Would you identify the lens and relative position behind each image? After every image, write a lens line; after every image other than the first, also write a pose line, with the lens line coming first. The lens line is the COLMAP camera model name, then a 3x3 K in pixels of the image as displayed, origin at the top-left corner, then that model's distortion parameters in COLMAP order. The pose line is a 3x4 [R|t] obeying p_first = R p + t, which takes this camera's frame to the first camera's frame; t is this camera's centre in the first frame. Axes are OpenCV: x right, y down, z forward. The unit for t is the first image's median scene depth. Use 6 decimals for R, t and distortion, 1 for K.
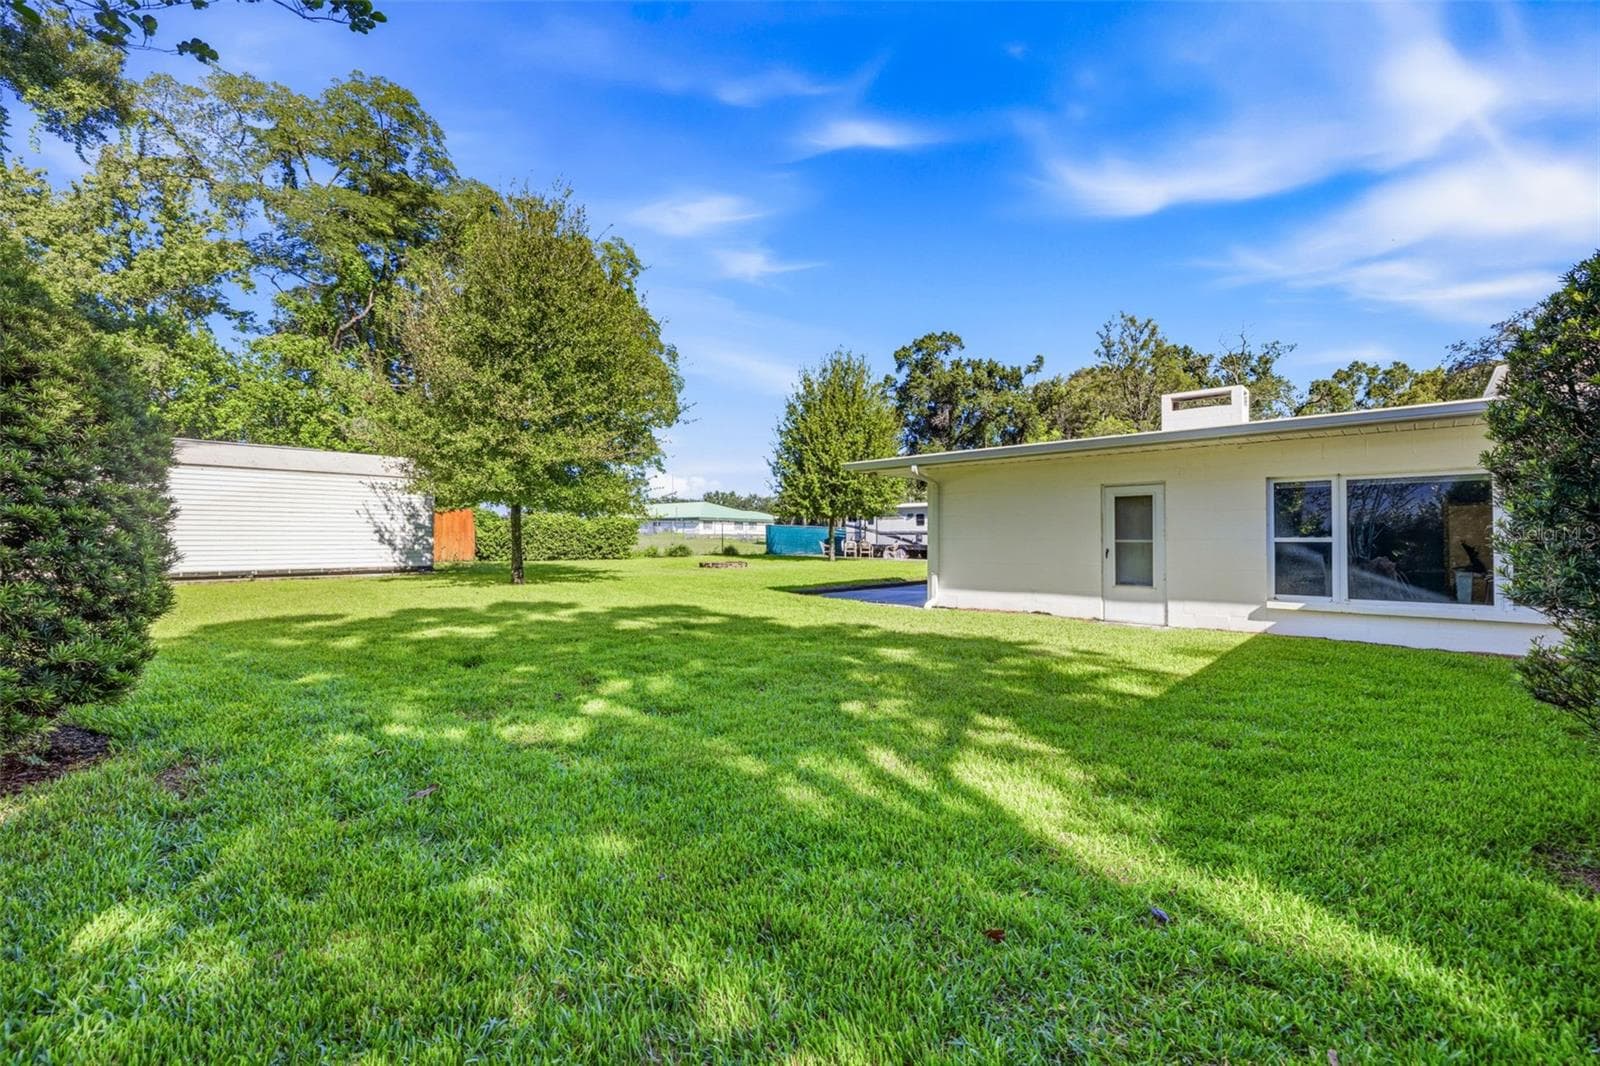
lens RADIAL K [[669.5, 0, 800.0], [0, 669.5, 533.0], [0, 0, 1]] dist [0.000823, 0.000060]
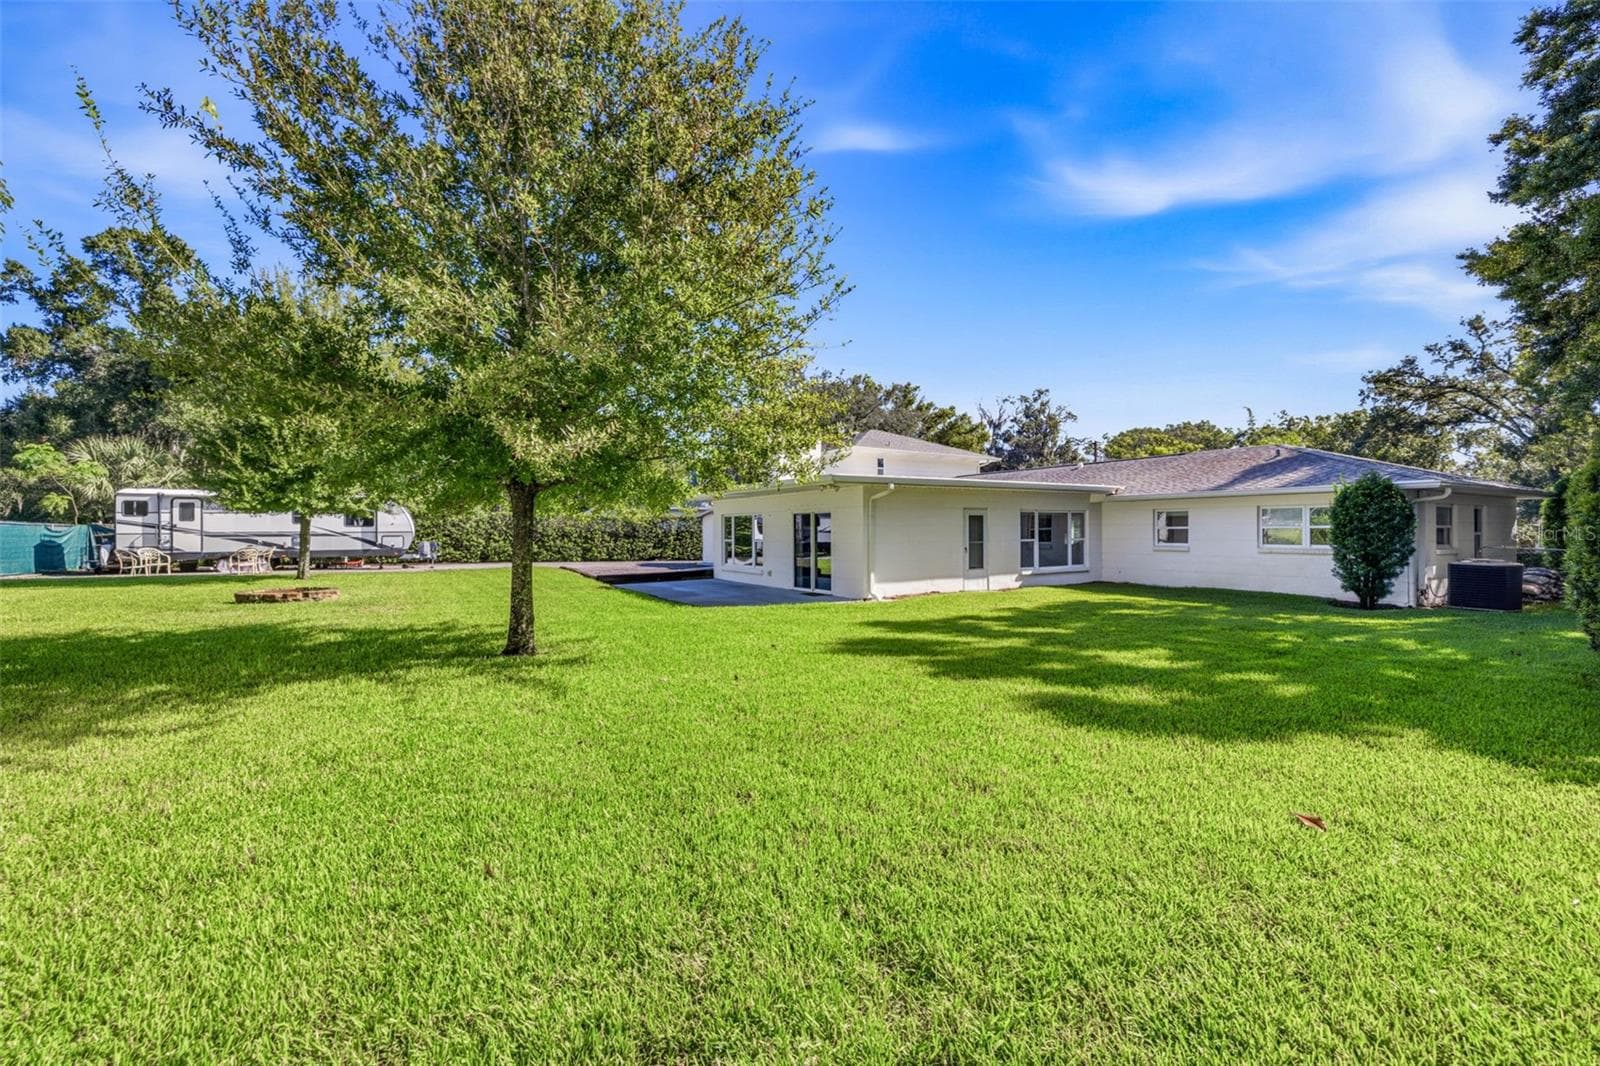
lens RADIAL K [[644.0, 0, 800.0], [0, 644.0, 533.0], [0, 0, 1]] dist [-0.000293, 0.000021]
pose [[0.253812, -0.006307, 0.967233, -0.349453], [-0.001474, 0.999975, 0.006908, -0.006718], [-0.967253, -0.003179, 0.253796, 0.301409]]
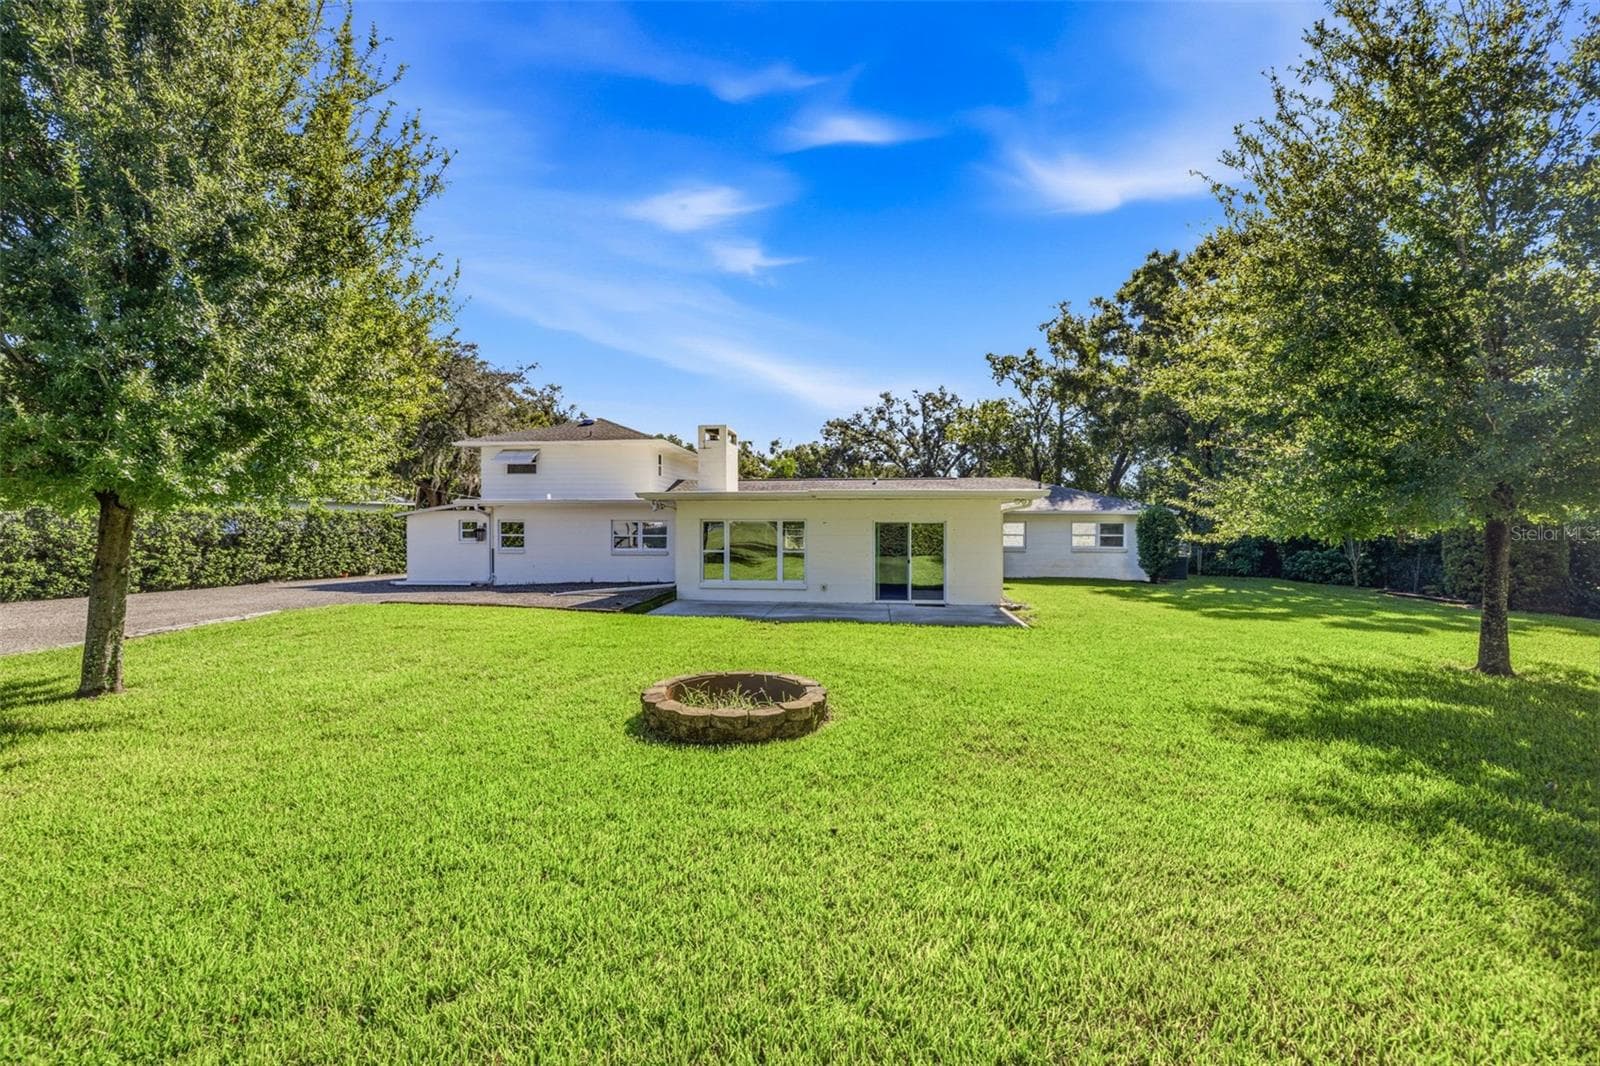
lens RADIAL K [[644.0, 0, 800.0], [0, 644.0, 533.0], [0, 0, 1]] dist [-0.000293, 0.000021]
pose [[-0.583055, -0.011637, 0.812349, -0.223887], [-0.009151, 0.999928, 0.007756, -0.013919], [-0.812381, -0.002911, -0.583120, 0.749346]]
